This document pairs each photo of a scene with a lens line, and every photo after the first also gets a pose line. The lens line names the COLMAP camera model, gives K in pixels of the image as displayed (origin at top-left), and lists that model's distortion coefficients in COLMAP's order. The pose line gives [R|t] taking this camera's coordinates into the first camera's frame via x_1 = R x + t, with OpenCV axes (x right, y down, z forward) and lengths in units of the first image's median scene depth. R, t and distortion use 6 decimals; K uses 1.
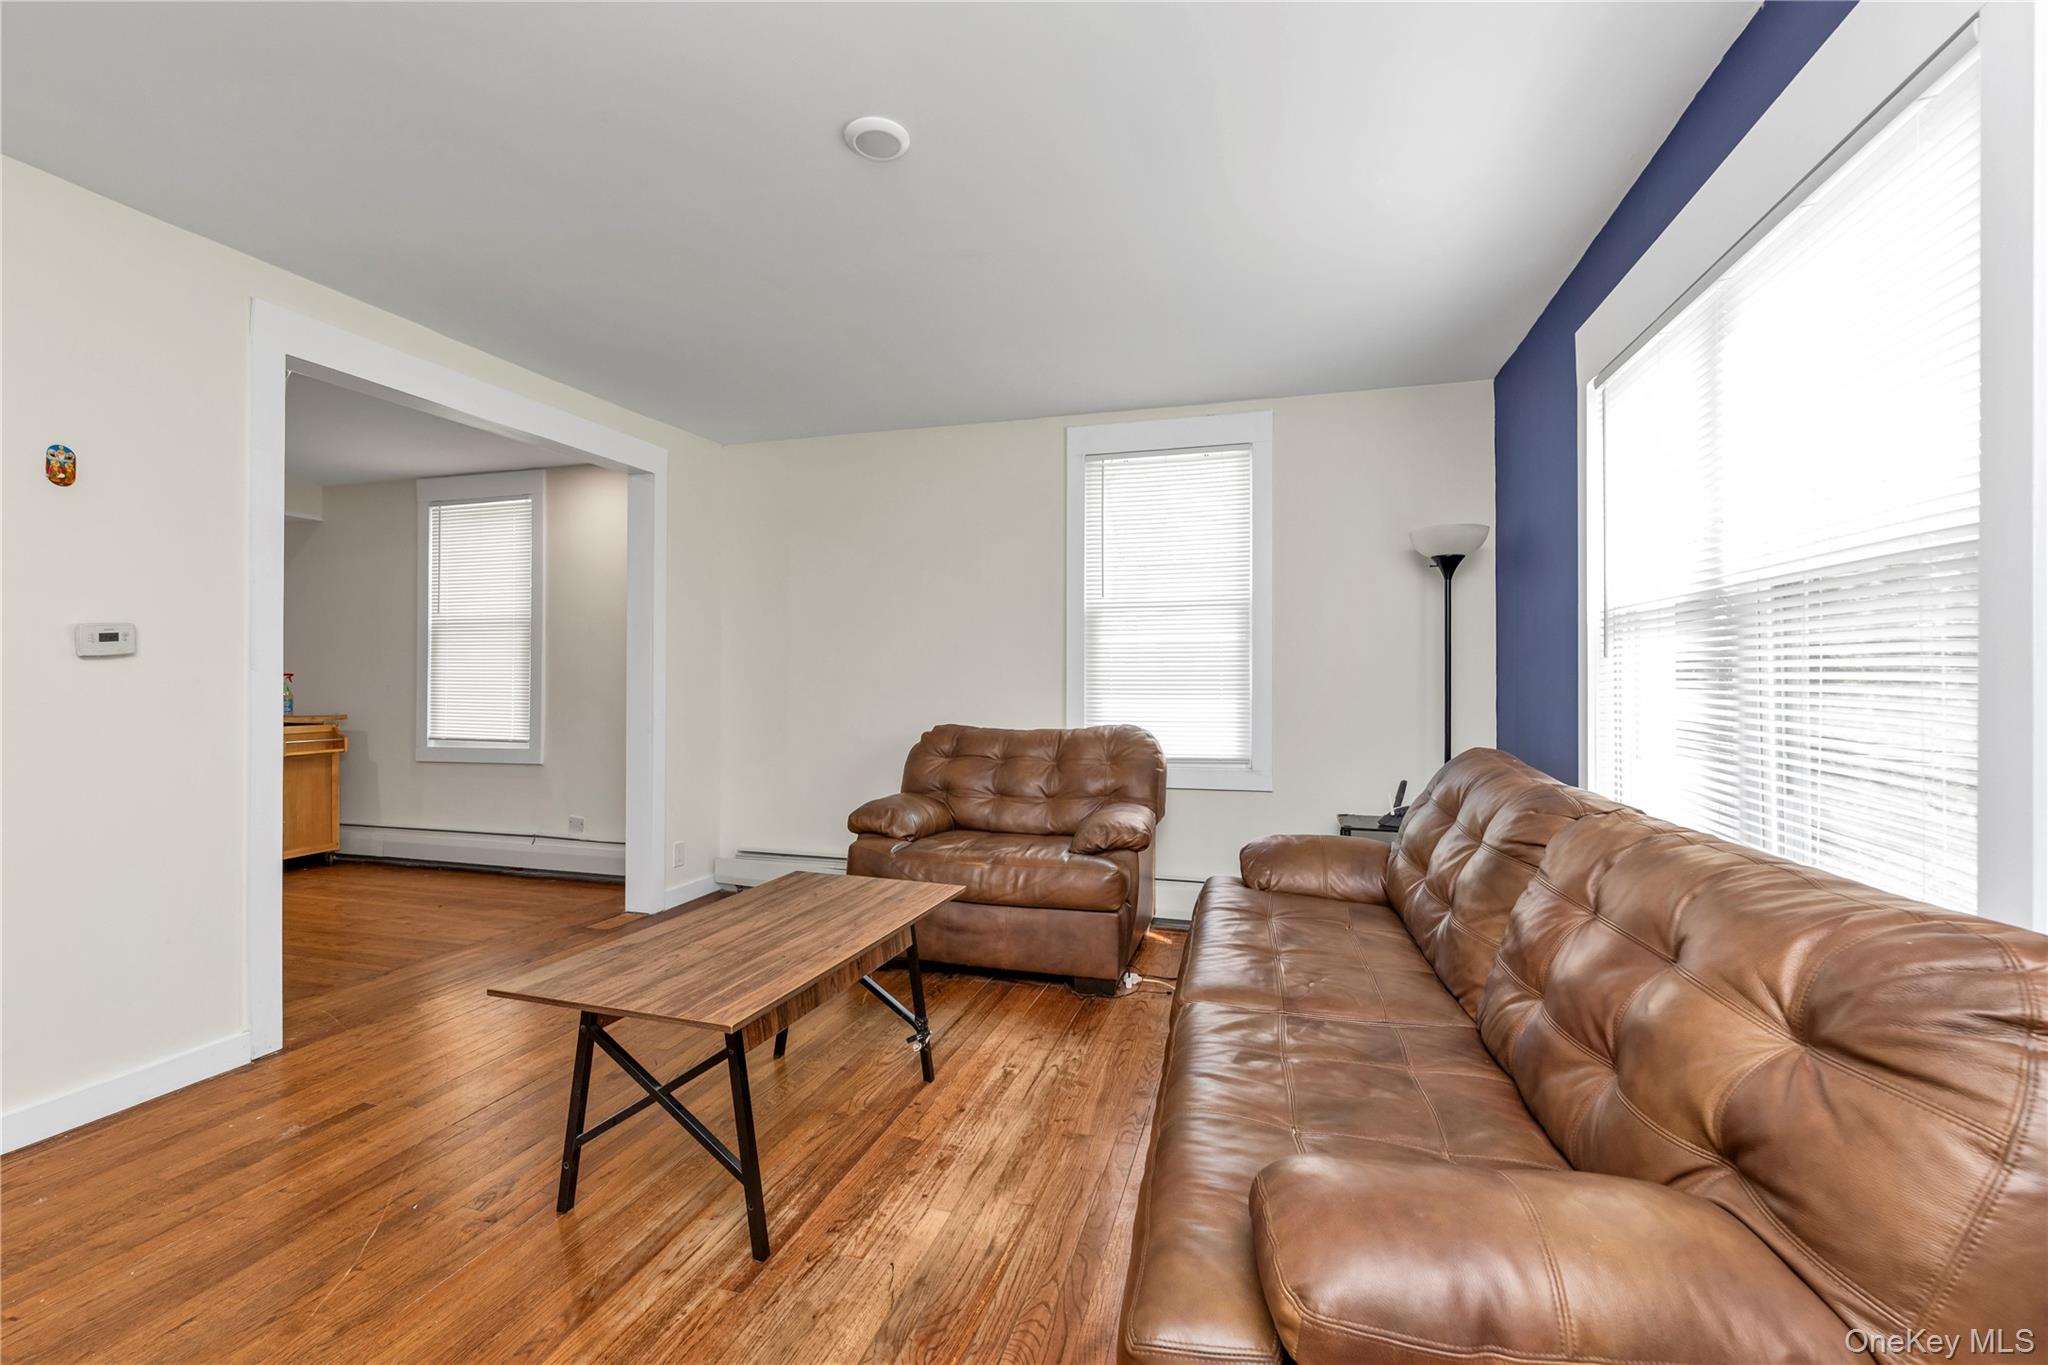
lens RADIAL K [[899.7, 0, 1021.3], [0, 899.7, 674.1], [0, 0, 1]] dist [0.003461, 0.000186]
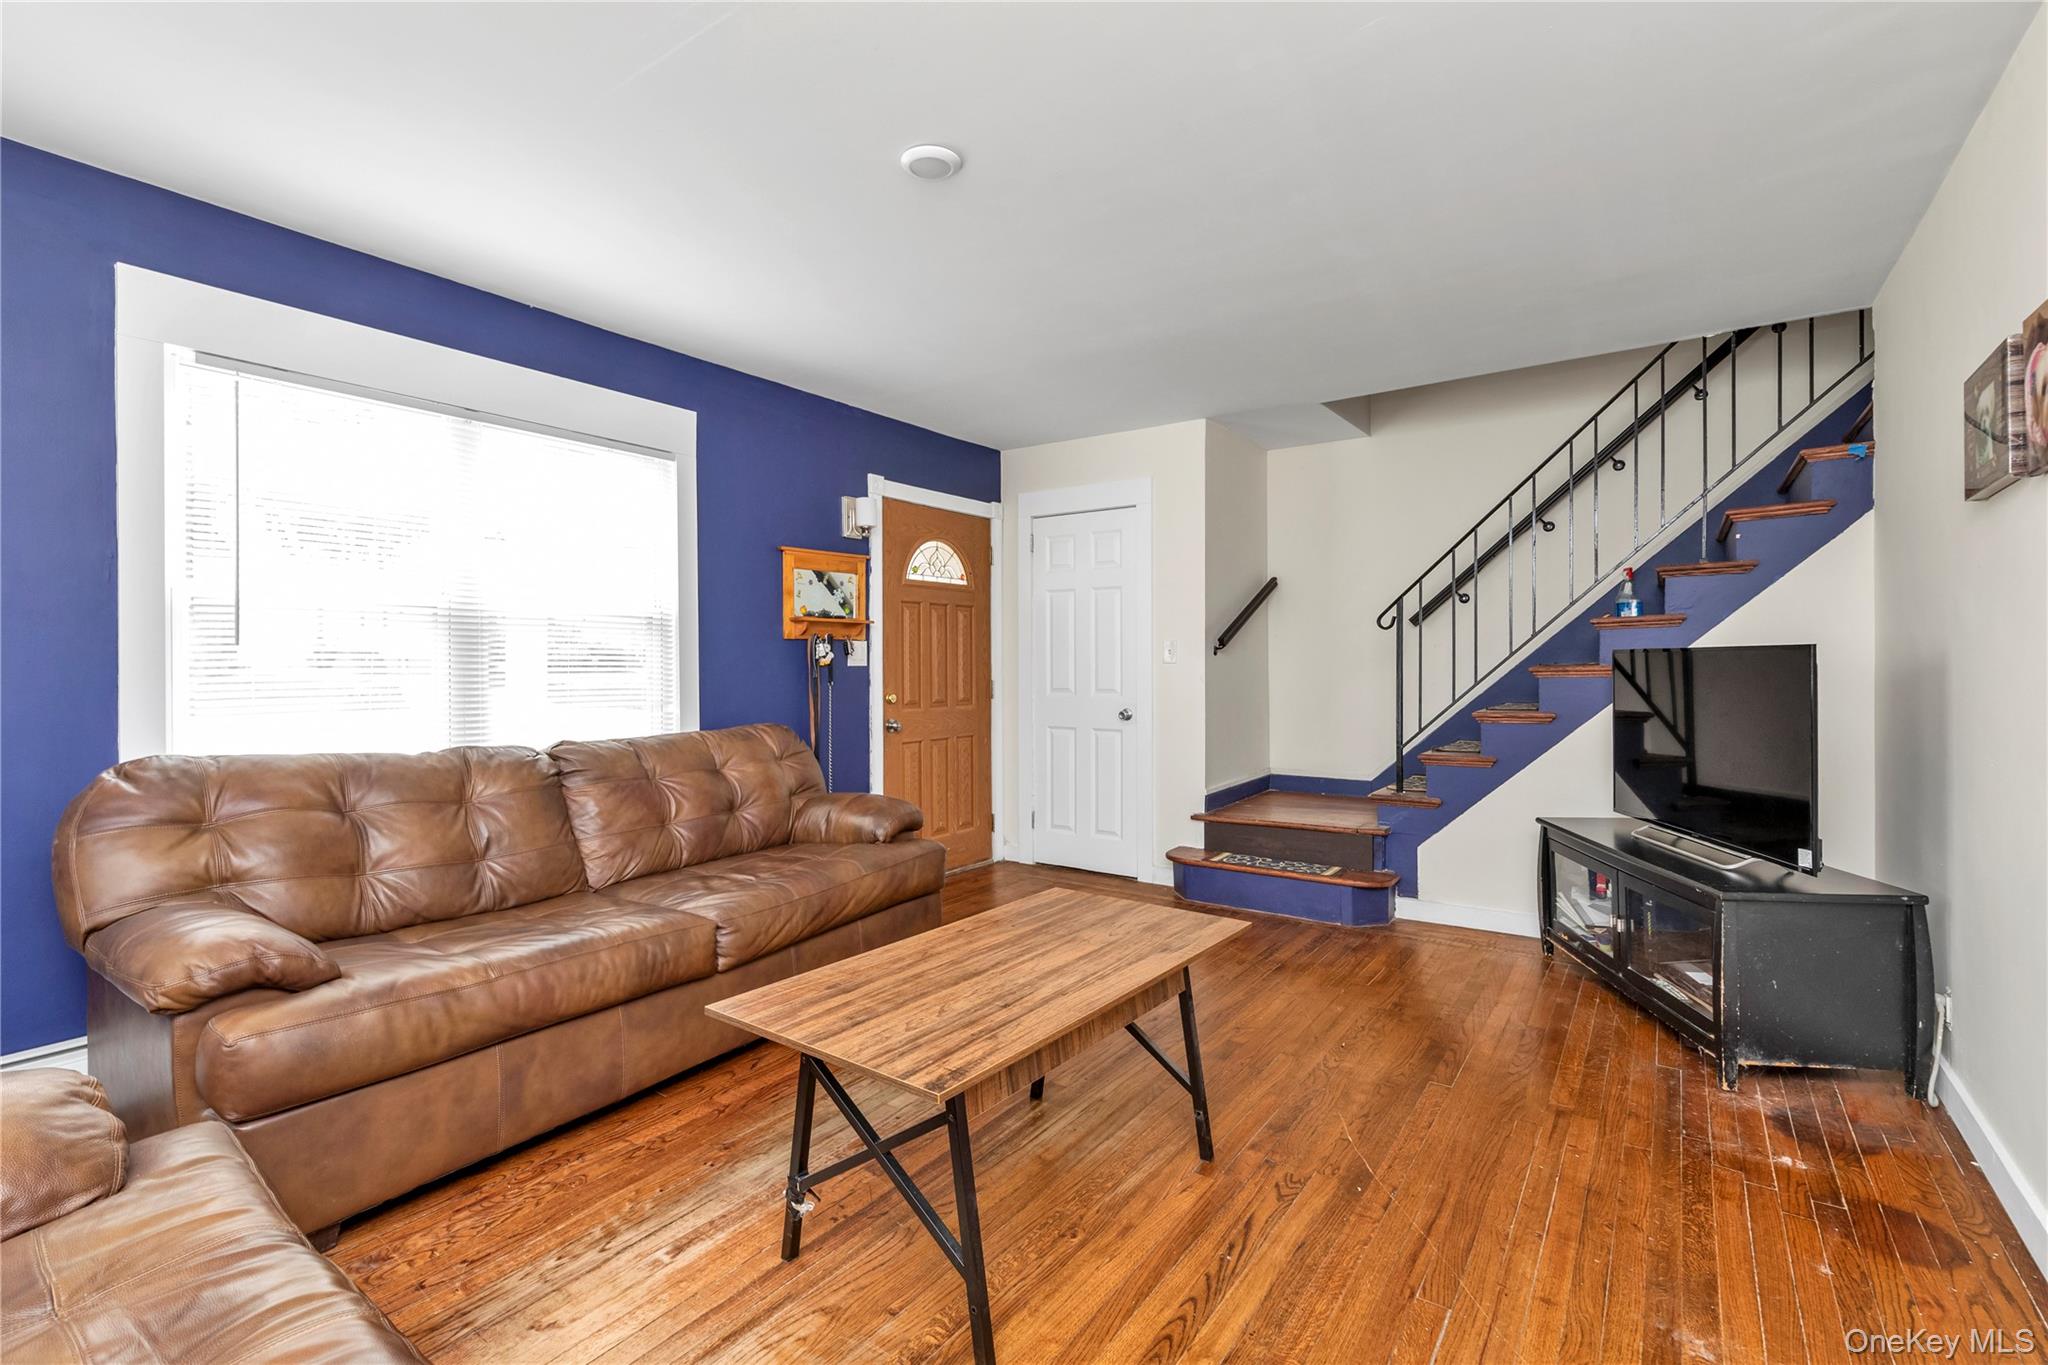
lens RADIAL K [[899.7, 0, 1024.8], [0, 899.7, 673.3], [0, 0, 1]] dist [0.003461, 0.000186]
pose [[-0.948300, 0.001543, 0.317372, -0.479472], [0.003075, 0.999986, 0.004328, 0.006618], [-0.317361, 0.005080, -0.948291, 1.559691]]
